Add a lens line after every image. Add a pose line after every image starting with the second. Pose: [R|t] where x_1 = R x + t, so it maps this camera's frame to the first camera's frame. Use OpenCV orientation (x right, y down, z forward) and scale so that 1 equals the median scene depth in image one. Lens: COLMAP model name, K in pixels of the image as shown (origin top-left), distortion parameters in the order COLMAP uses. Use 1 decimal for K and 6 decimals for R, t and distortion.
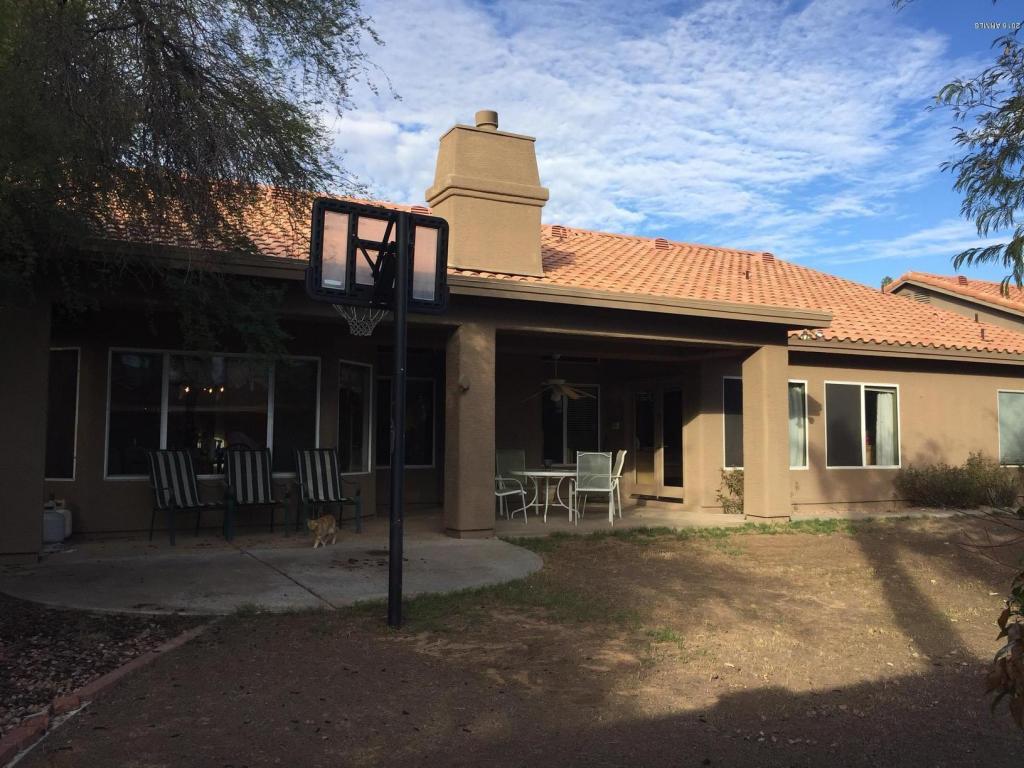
lens RADIAL K [[867.3, 0, 512.0], [0, 867.3, 384.0], [0, 0, 1]] dist [0.083267, -0.099913]
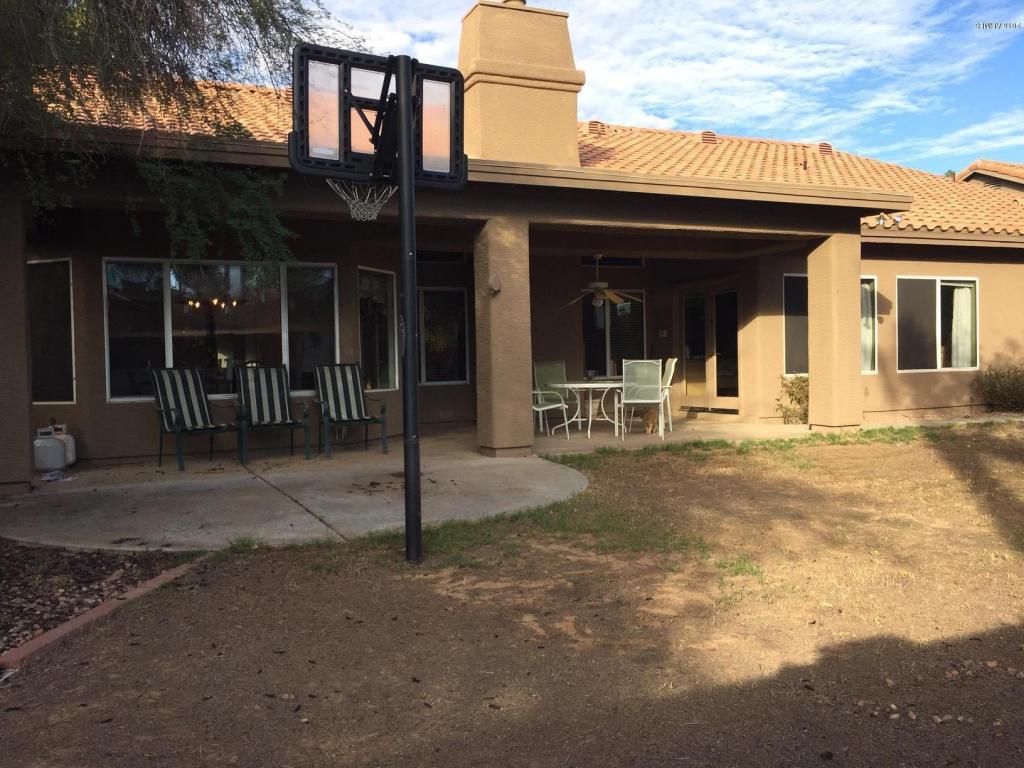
lens RADIAL K [[868.4, 0, 512.0], [0, 868.4, 384.0], [0, 0, 1]] dist [0.076214, -0.107565]
pose [[0.998536, -0.026028, -0.047418, 0.002668], [0.030257, 0.995412, 0.090774, 0.020783], [0.044838, -0.092076, 0.994742, 0.111871]]
